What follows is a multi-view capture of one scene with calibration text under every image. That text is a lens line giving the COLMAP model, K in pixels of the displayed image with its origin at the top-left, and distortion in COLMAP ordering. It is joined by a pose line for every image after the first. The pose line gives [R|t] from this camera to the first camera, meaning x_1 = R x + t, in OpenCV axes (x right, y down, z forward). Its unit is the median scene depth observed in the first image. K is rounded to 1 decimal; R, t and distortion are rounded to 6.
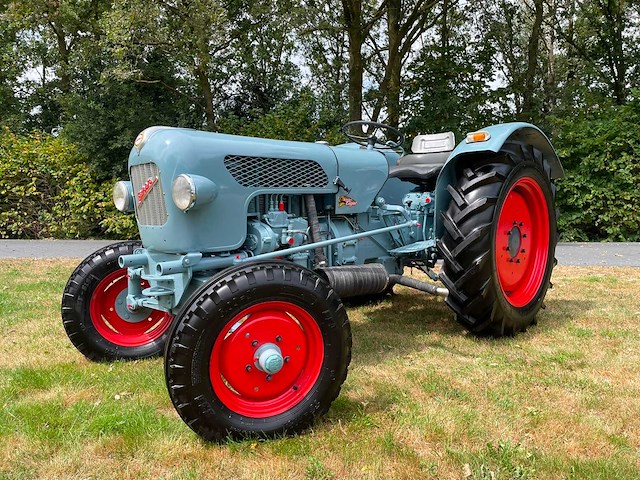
lens RADIAL K [[481.4, 0, 319.9], [0, 481.4, 242.7], [0, 0, 1]] dist [0.083212, -0.107608]
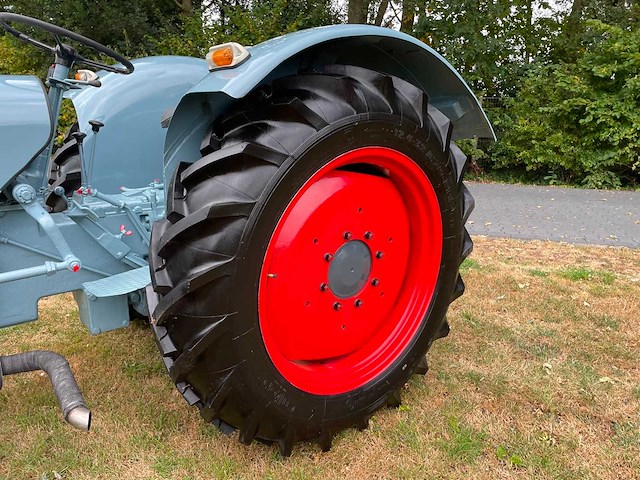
lens RADIAL K [[481.4, 0, 316.1], [0, 481.4, 242.6], [0, 0, 1]] dist [0.083212, -0.107608]
pose [[0.994733, 0.054223, -0.086985, 0.451986], [-0.037965, 0.983167, 0.178719, -0.133898], [0.095211, -0.174475, 0.980048, 0.551118]]
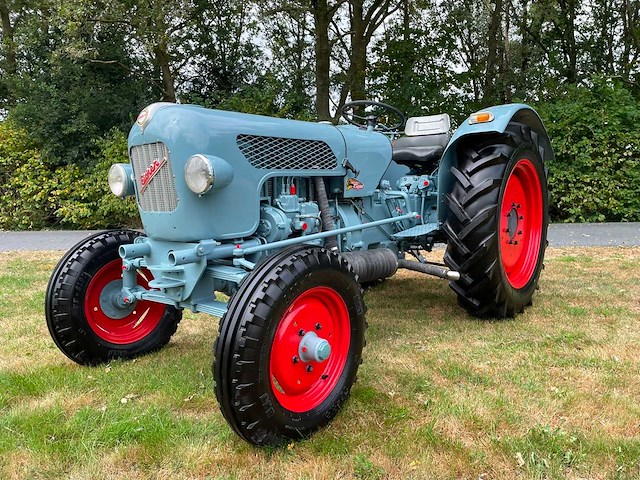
lens RADIAL K [[481.4, 0, 326.7], [0, 481.4, 240.5], [0, 0, 1]] dist [0.083212, -0.107608]
pose [[0.995209, -0.020922, 0.095508, -0.086360], [0.018621, 0.999516, 0.024922, 0.001142], [-0.095983, -0.023024, 0.995117, 0.044472]]
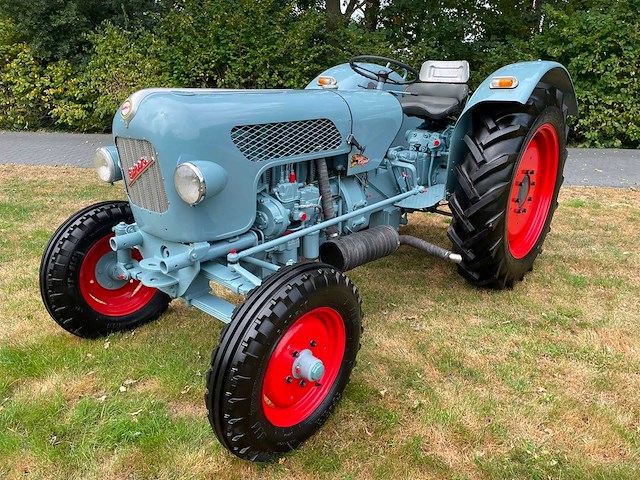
lens RADIAL K [[481.4, 0, 326.8], [0, 481.4, 242.8], [0, 0, 1]] dist [0.083212, -0.107608]
pose [[0.996249, -0.000780, 0.086525, -0.076211], [-0.020068, 0.970611, 0.239814, -0.139385], [-0.084169, -0.240651, 0.966955, 0.091661]]
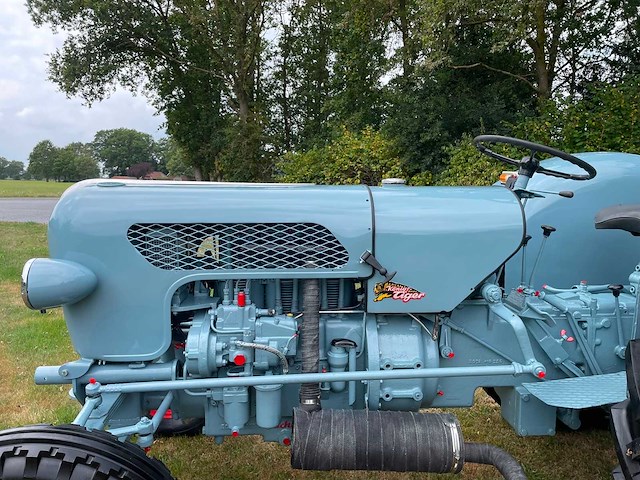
lens RADIAL K [[481.4, 0, 316.9], [0, 481.4, 241.9], [0, 0, 1]] dist [0.083212, -0.107608]
pose [[0.746948, 0.099664, -0.657370, 0.322498], [-0.073931, 0.995020, 0.066850, -0.160721], [0.660759, -0.001334, 0.750597, 0.484337]]
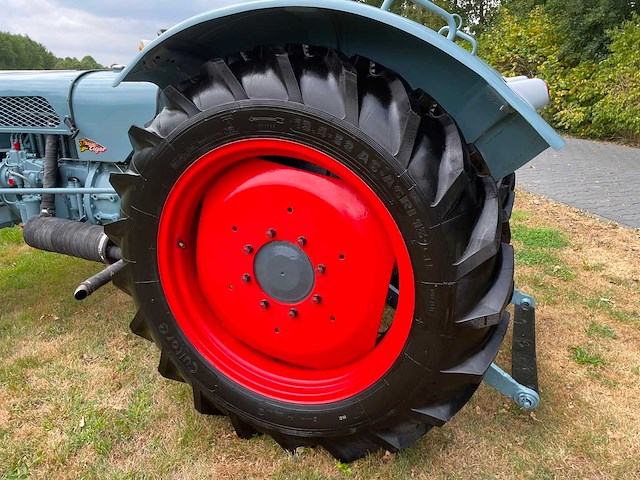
lens RADIAL K [[481.4, 0, 321.3], [0, 481.4, 238.4], [0, 0, 1]] dist [0.083212, -0.107608]
pose [[0.400112, 0.295097, -0.867657, 0.905163], [-0.080352, 0.954391, 0.287542, -0.190584], [0.912937, -0.045331, 0.405576, 0.941275]]
